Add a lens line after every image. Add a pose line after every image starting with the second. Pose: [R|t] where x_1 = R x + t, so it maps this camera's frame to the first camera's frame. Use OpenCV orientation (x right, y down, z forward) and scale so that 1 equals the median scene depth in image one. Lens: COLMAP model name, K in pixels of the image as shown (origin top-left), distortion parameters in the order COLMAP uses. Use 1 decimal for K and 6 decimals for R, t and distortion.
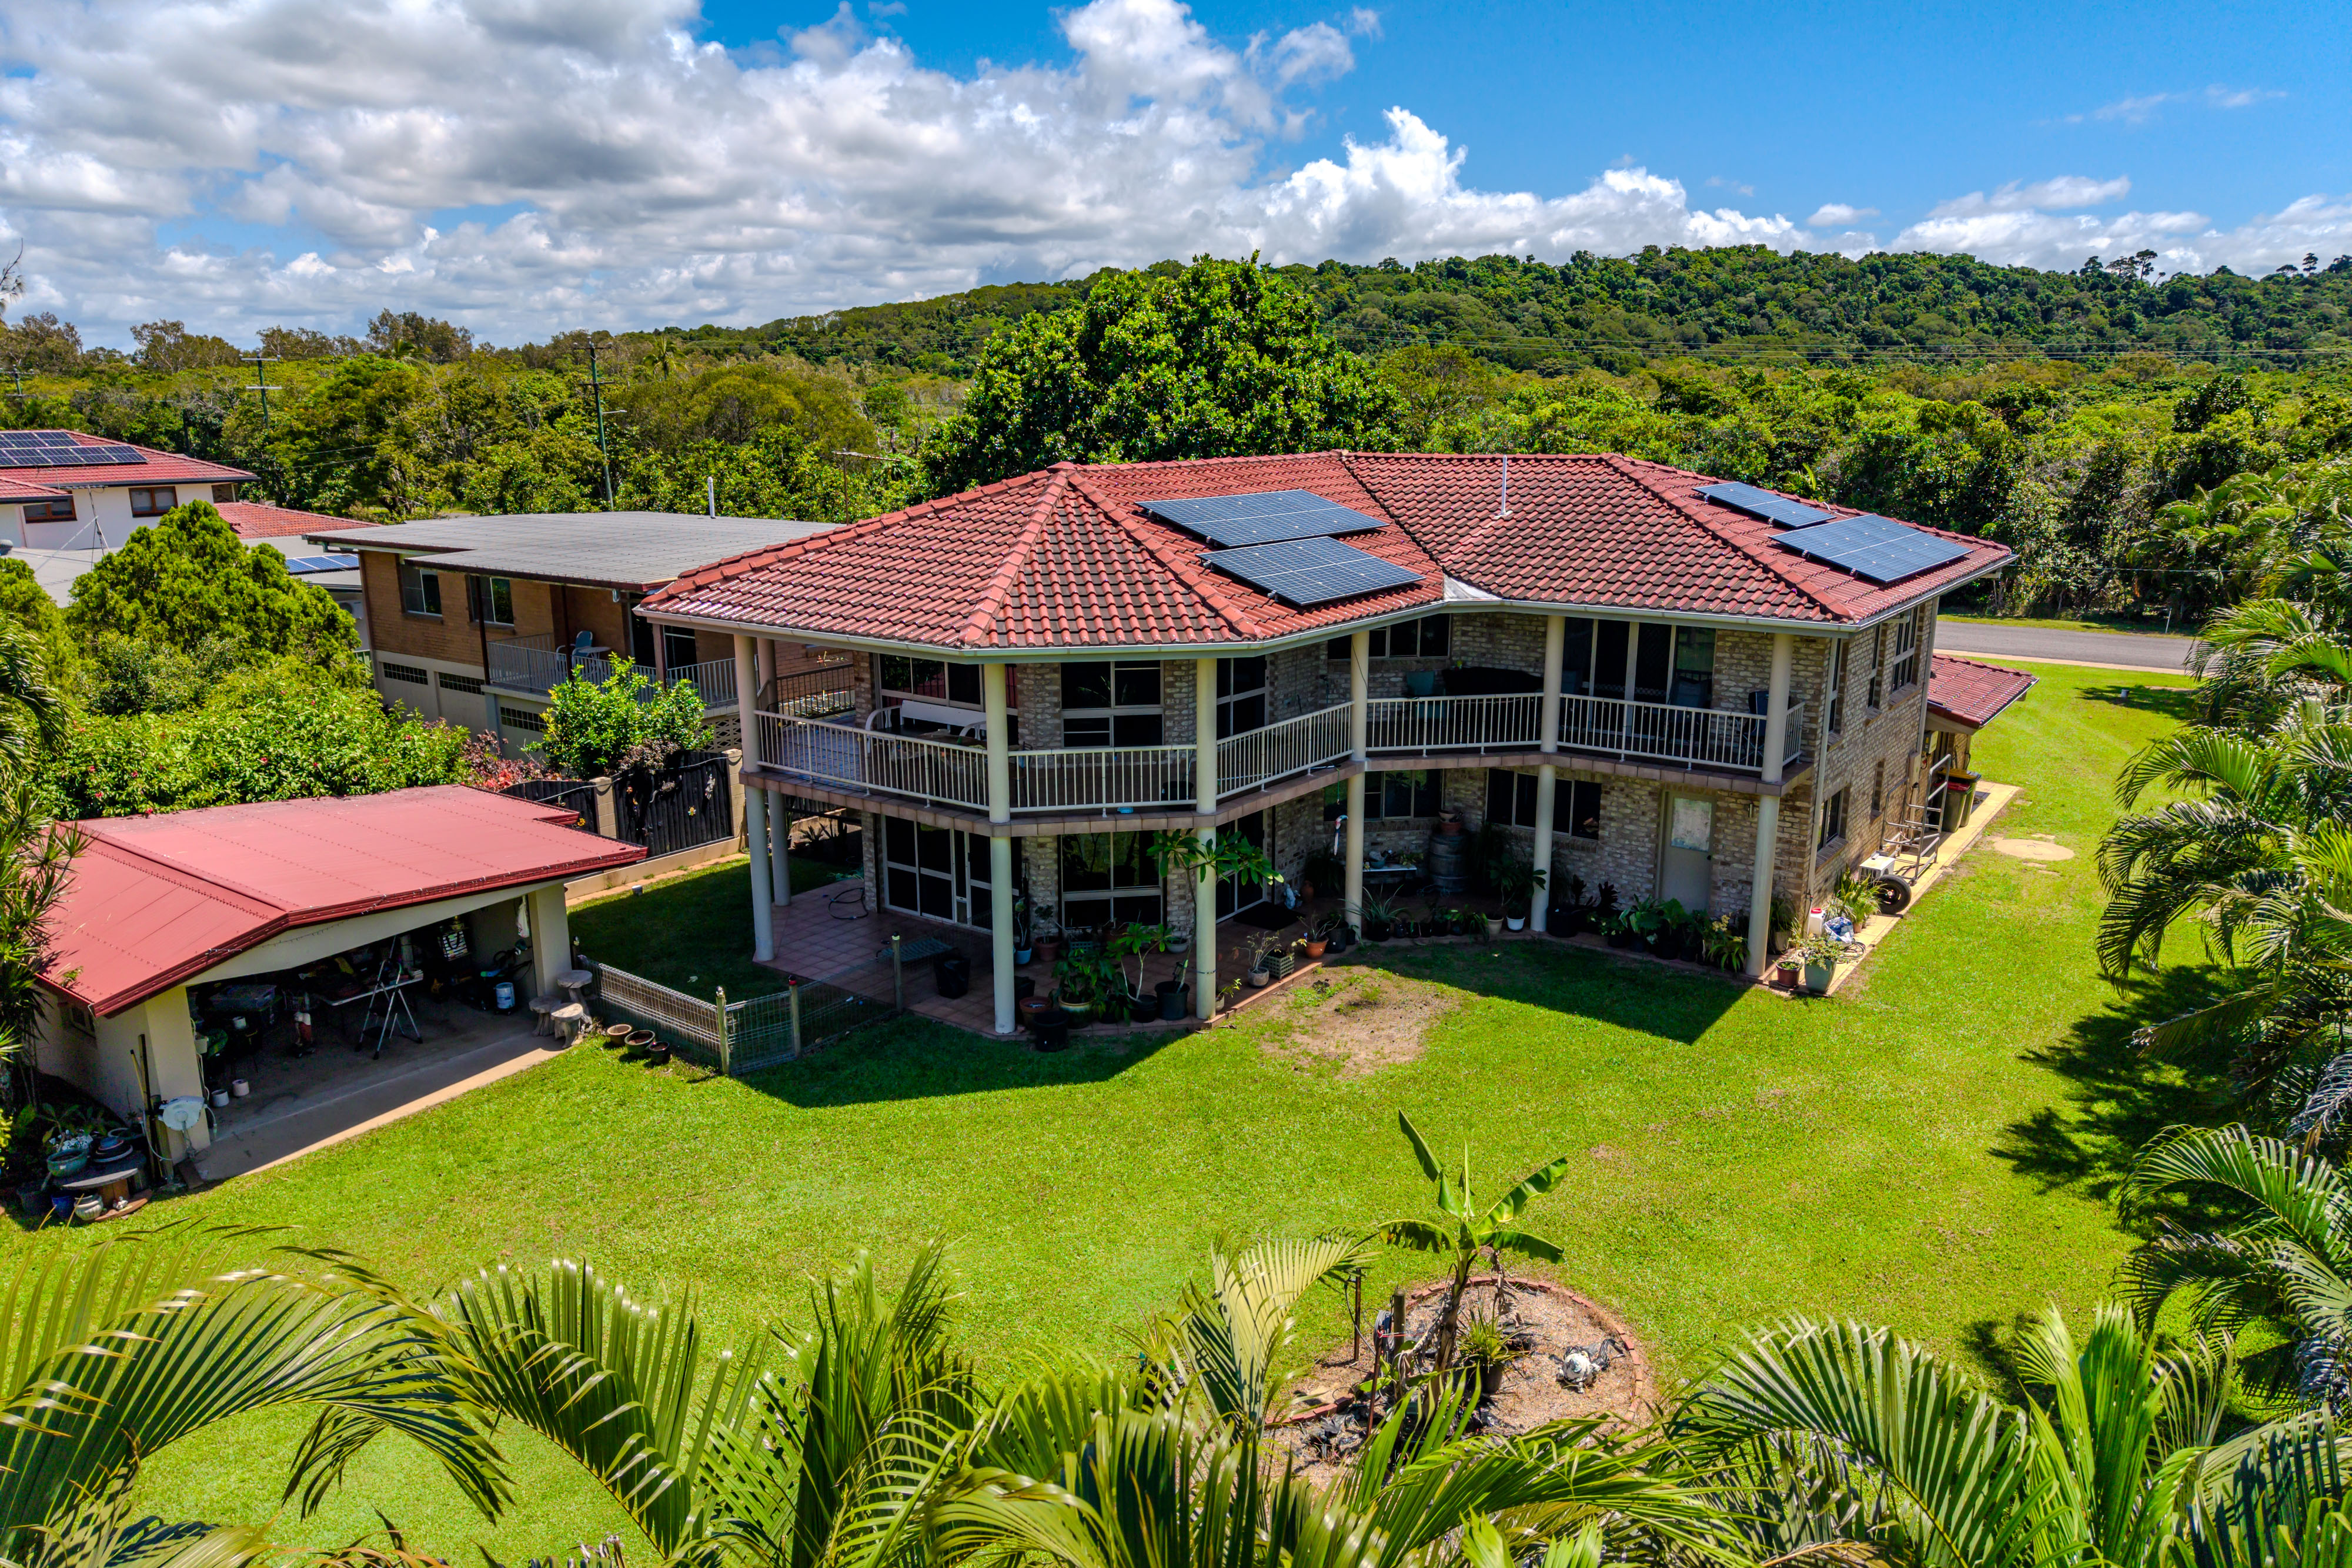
lens RADIAL K [[1580.8, 0, 1175.3], [0, 1580.8, 781.0], [0, 0, 1]] dist [0.021242, -0.012028]
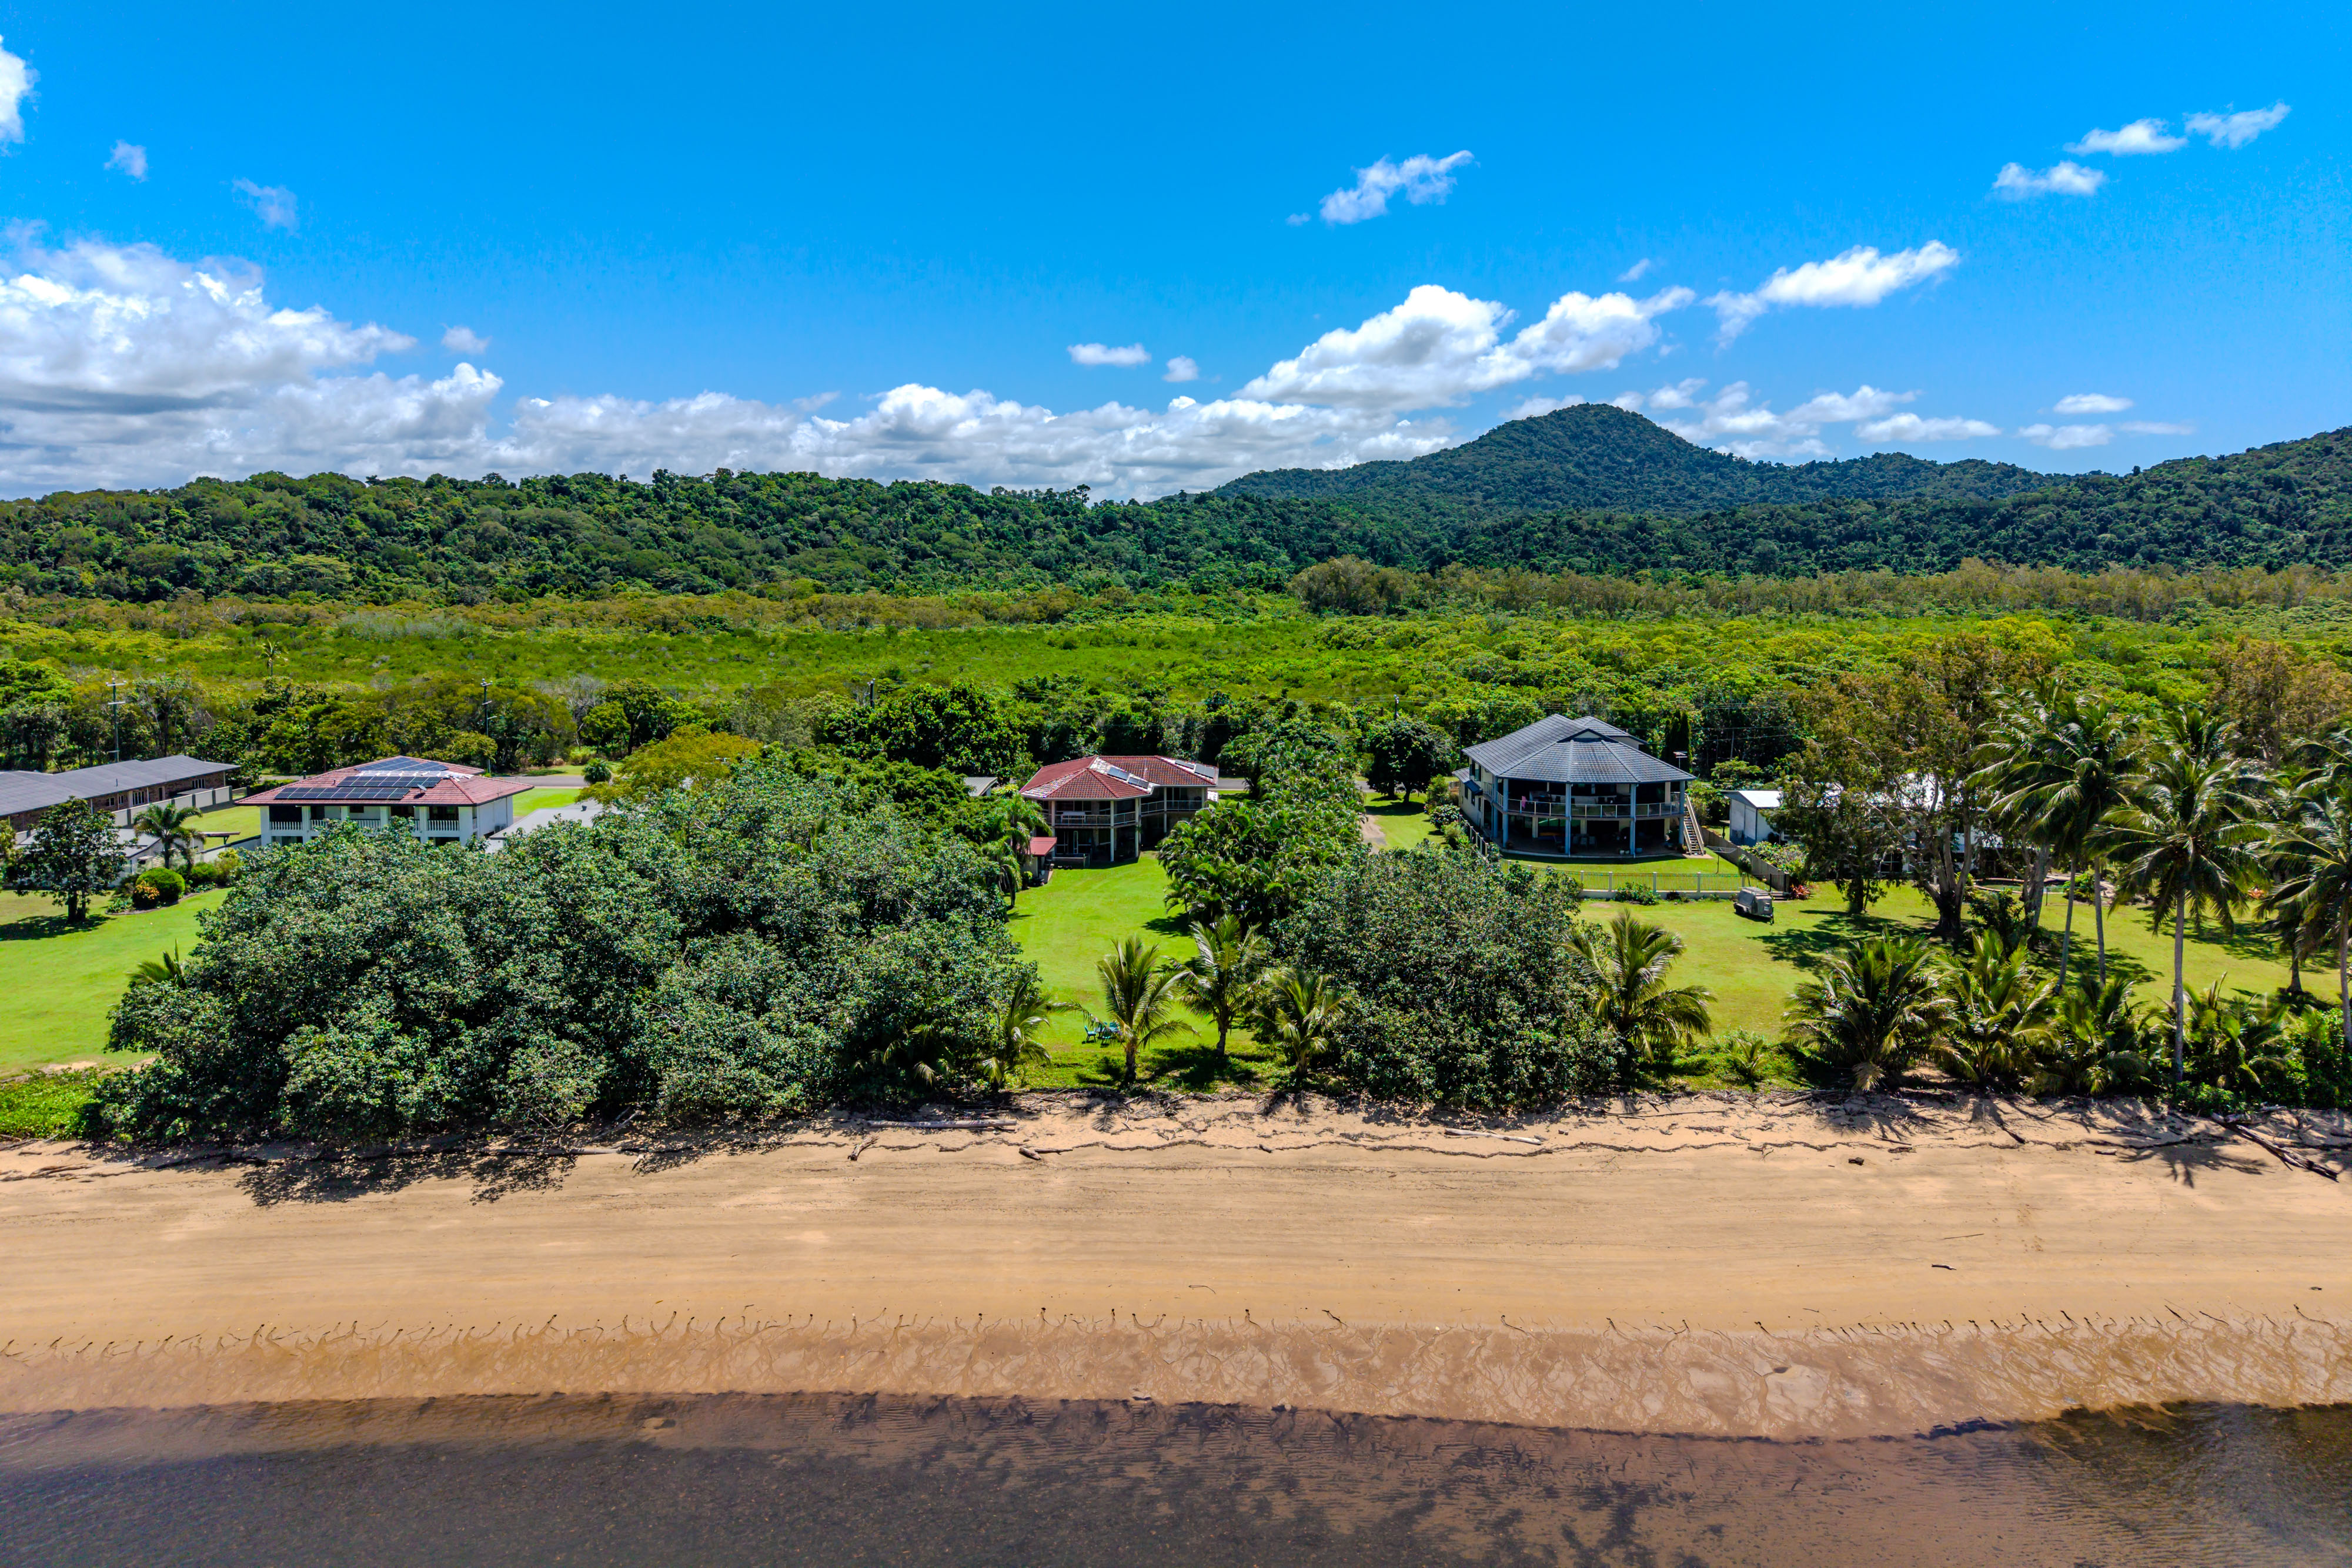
lens RADIAL K [[1580.8, 0, 1177.3], [0, 1580.8, 785.0], [0, 0, 1]] dist [0.021242, -0.012028]
pose [[0.825158, -0.077680, 0.559536, -0.106839], [0.132782, 0.989420, -0.058456, 0.008393], [-0.549075, 0.122531, 0.826742, -0.137715]]
